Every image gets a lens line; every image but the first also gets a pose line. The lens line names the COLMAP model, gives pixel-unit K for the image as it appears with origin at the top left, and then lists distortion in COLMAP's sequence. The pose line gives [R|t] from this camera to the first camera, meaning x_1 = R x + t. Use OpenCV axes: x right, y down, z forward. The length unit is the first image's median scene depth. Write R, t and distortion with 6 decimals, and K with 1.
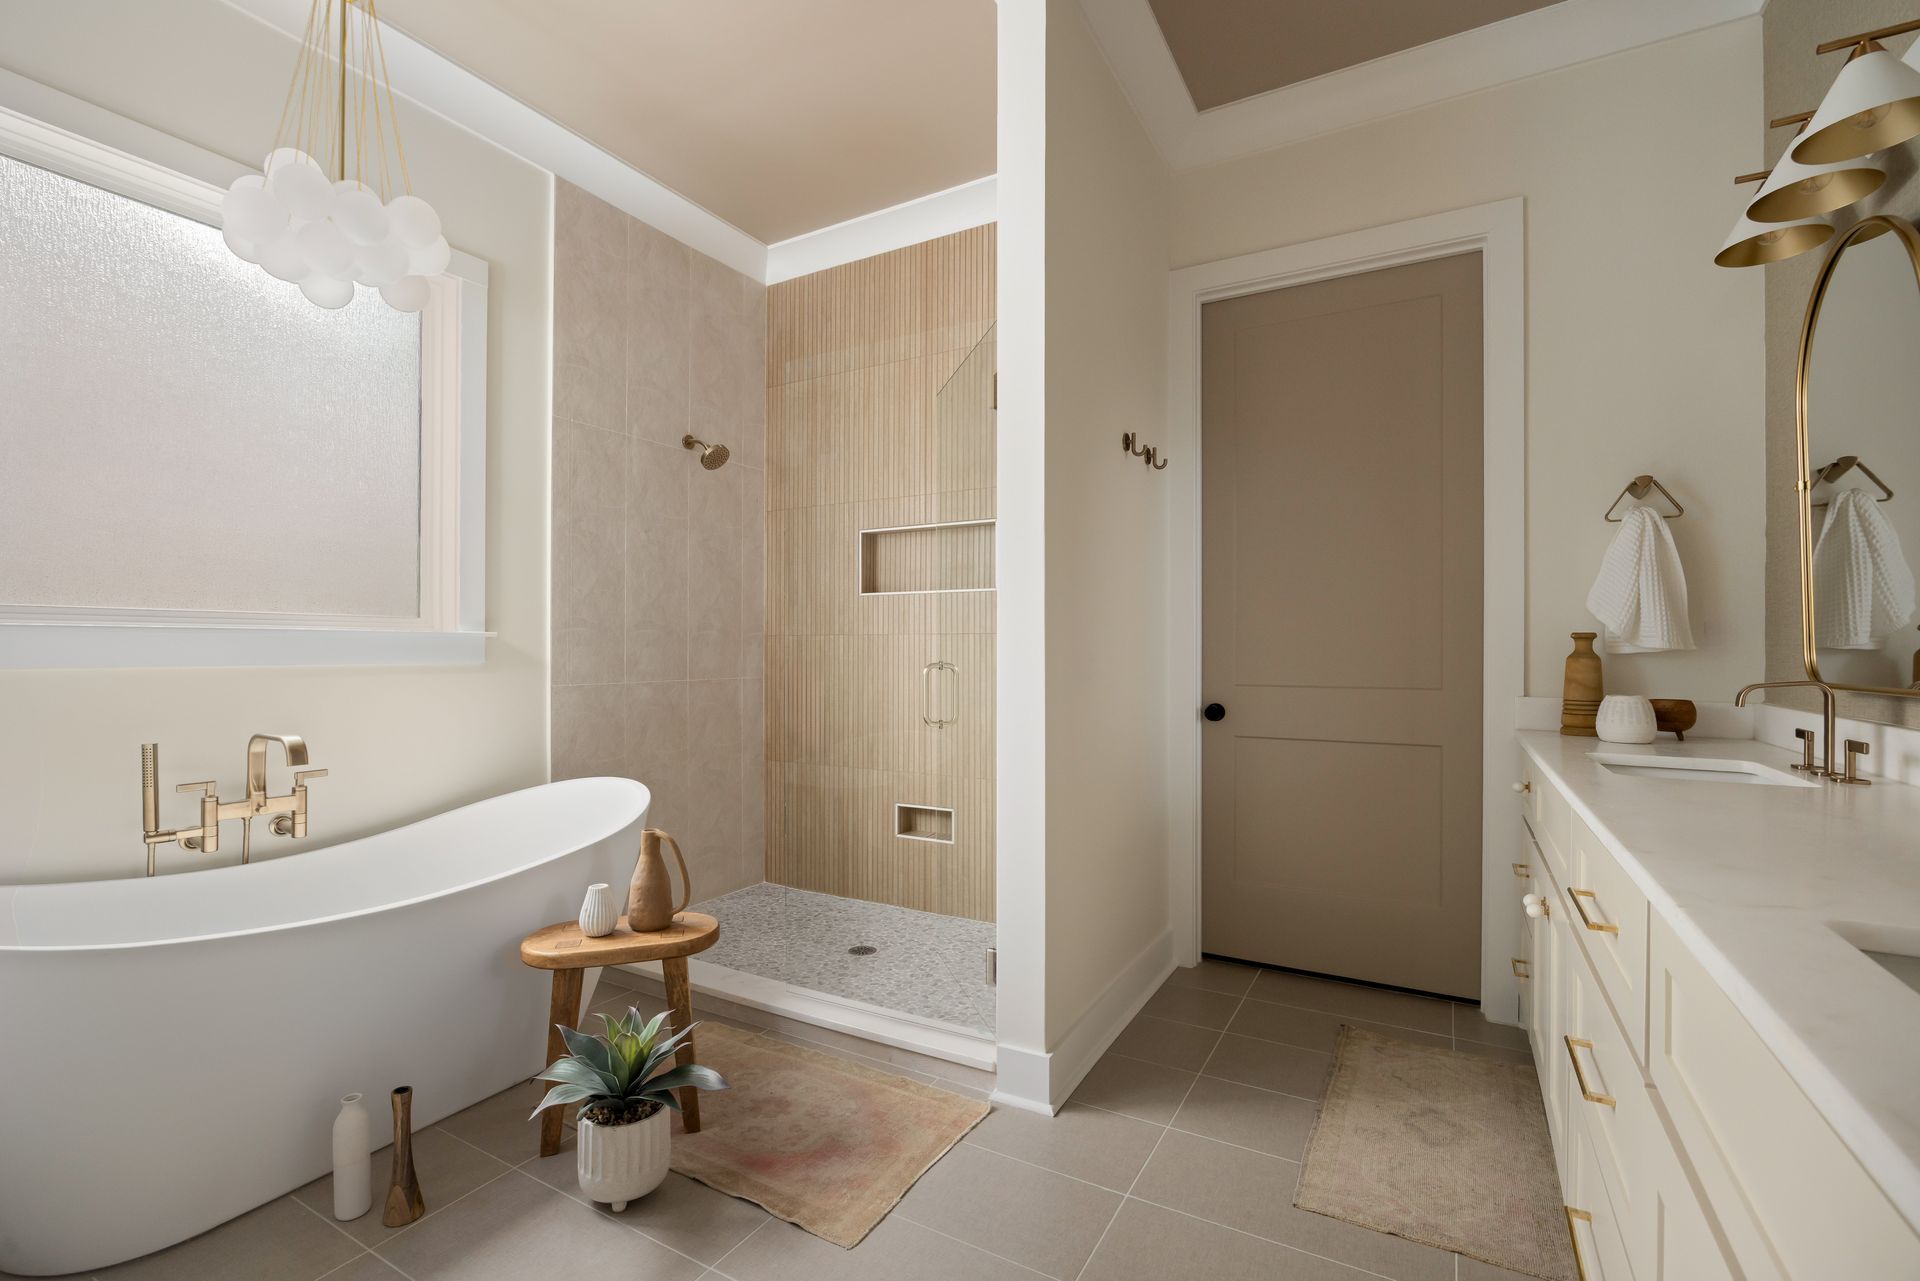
lens RADIAL K [[866.4, 0, 960.0], [0, 866.4, 640.5], [0, 0, 1]] dist [0.000200, 0.000043]
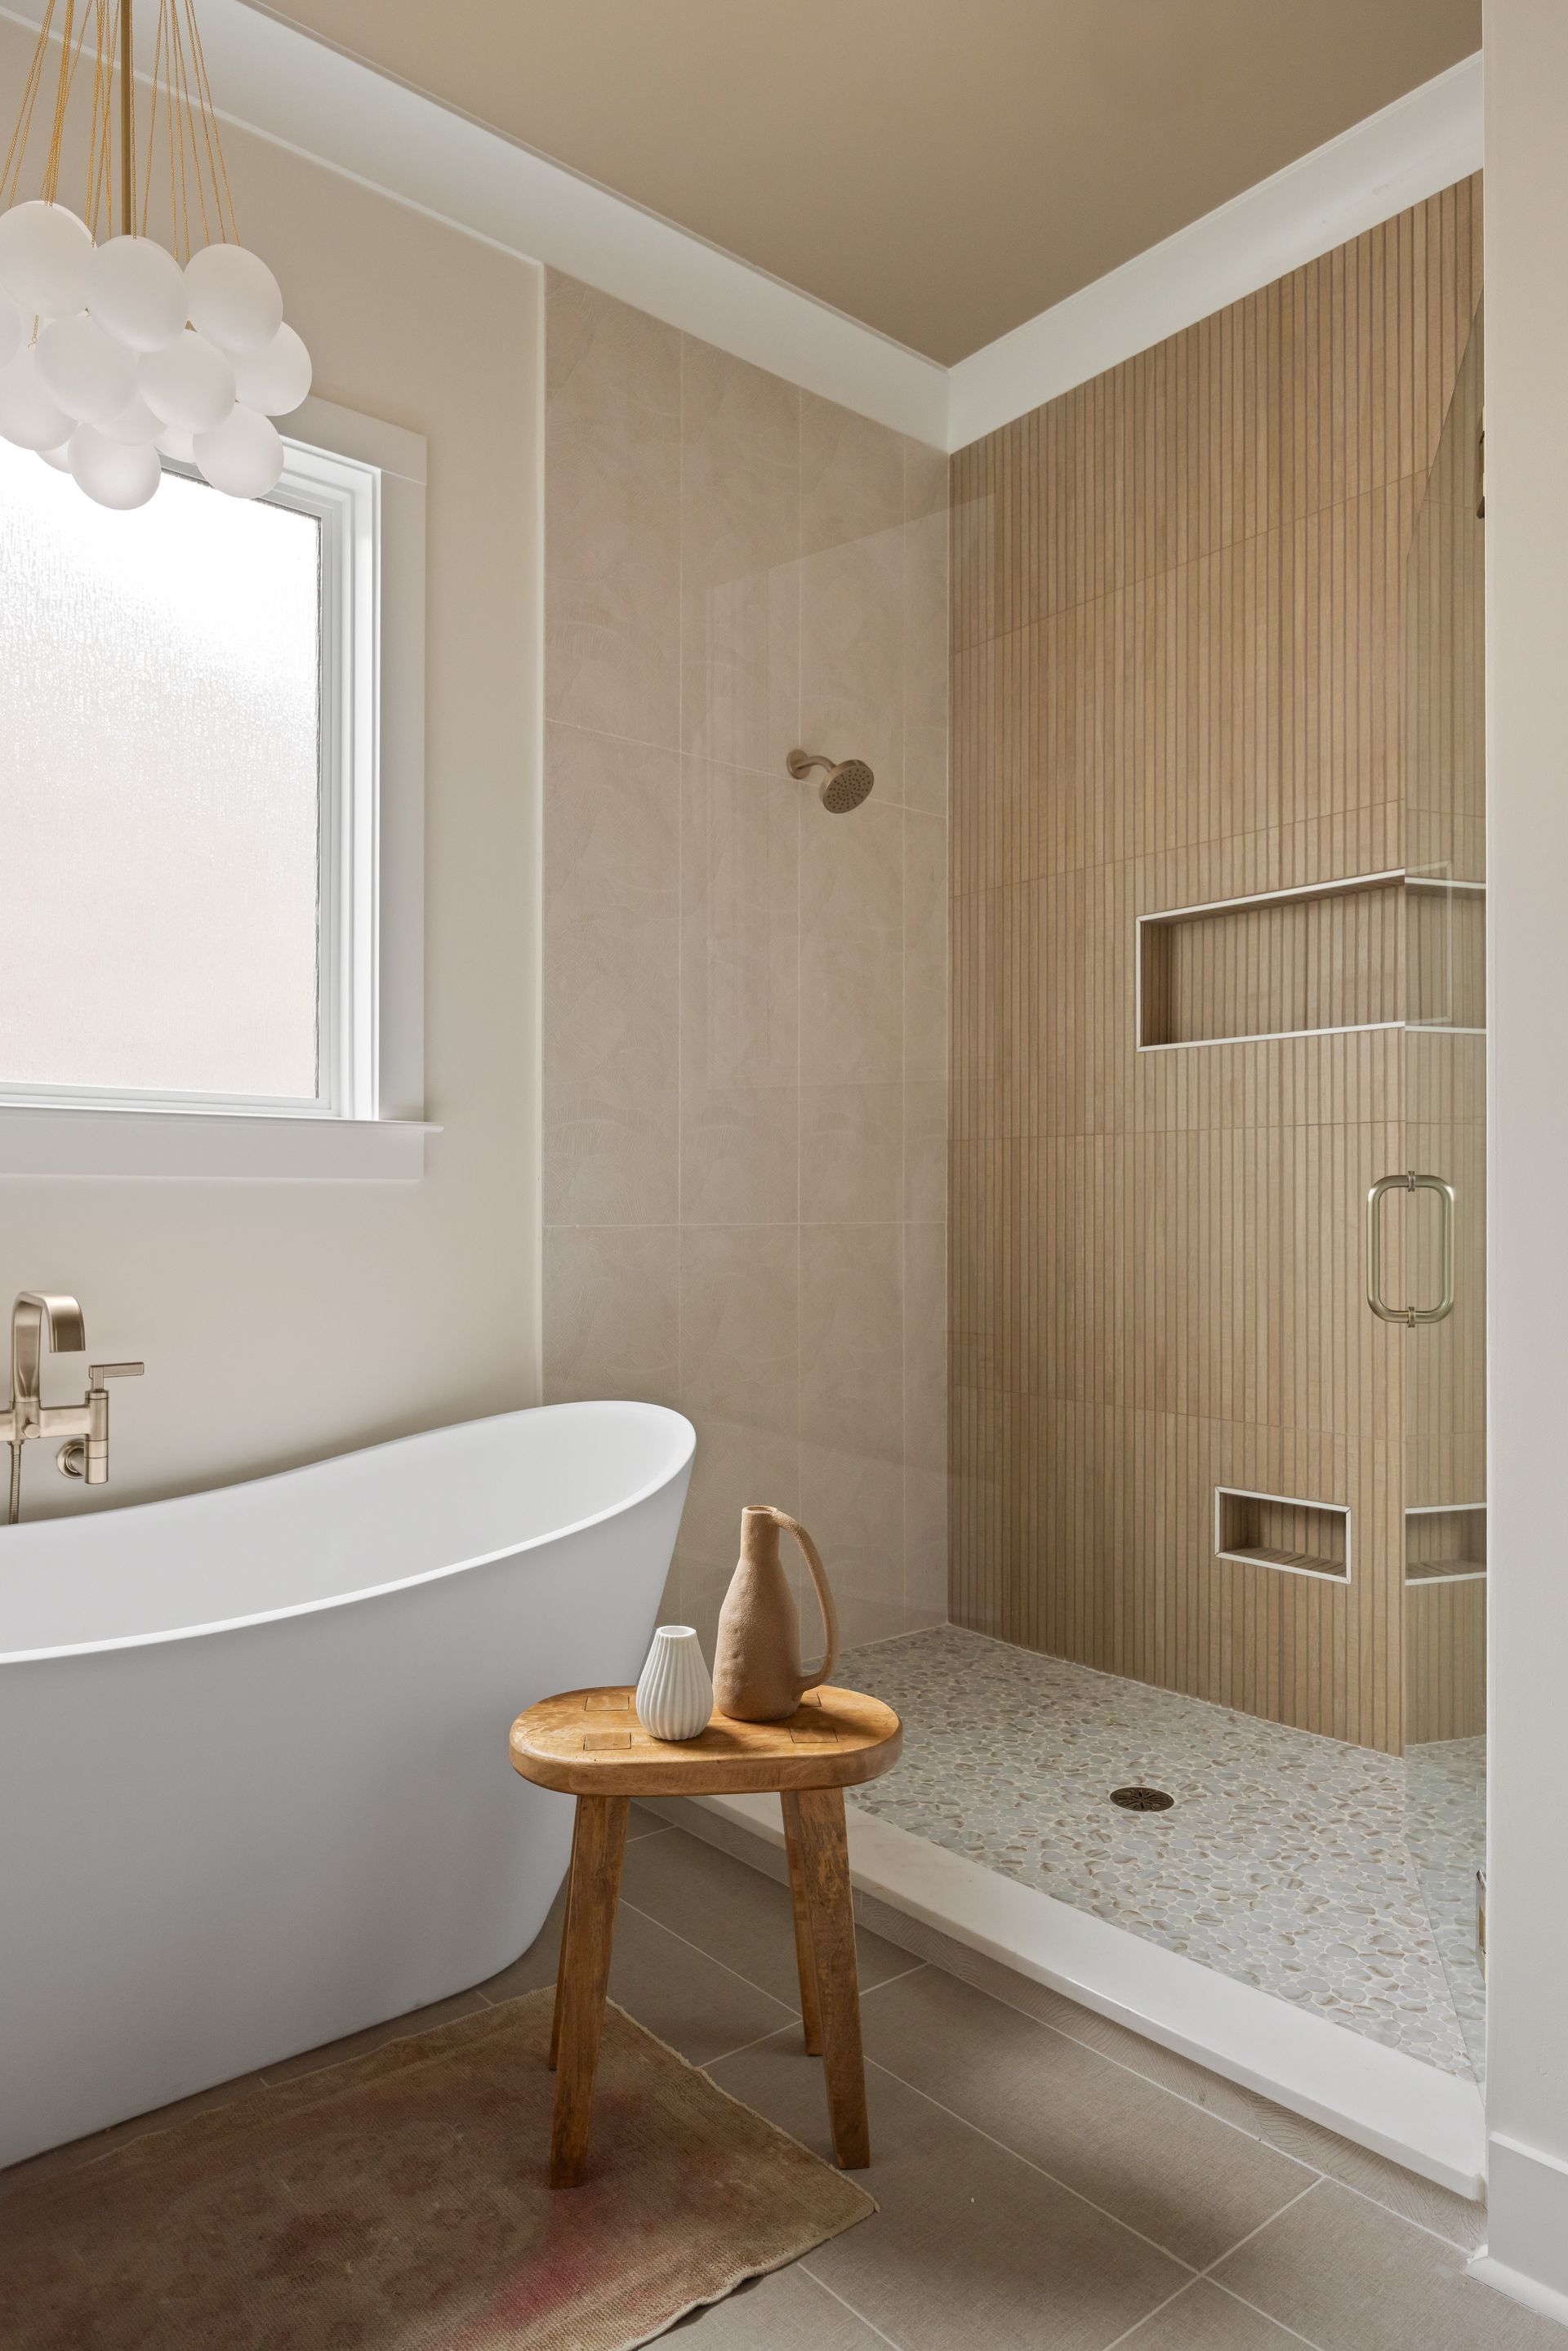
lens RADIAL K [[1471.1, 0, 791.7], [0, 1471.1, 1219.6], [0, 0, 1]] dist [-0.003604, -0.029523]
pose [[0.938380, -0.000532, -0.345604, -0.014216], [0.006065, 0.999870, 0.014927, 0.030030], [0.345551, -0.016103, 0.938262, 0.173428]]
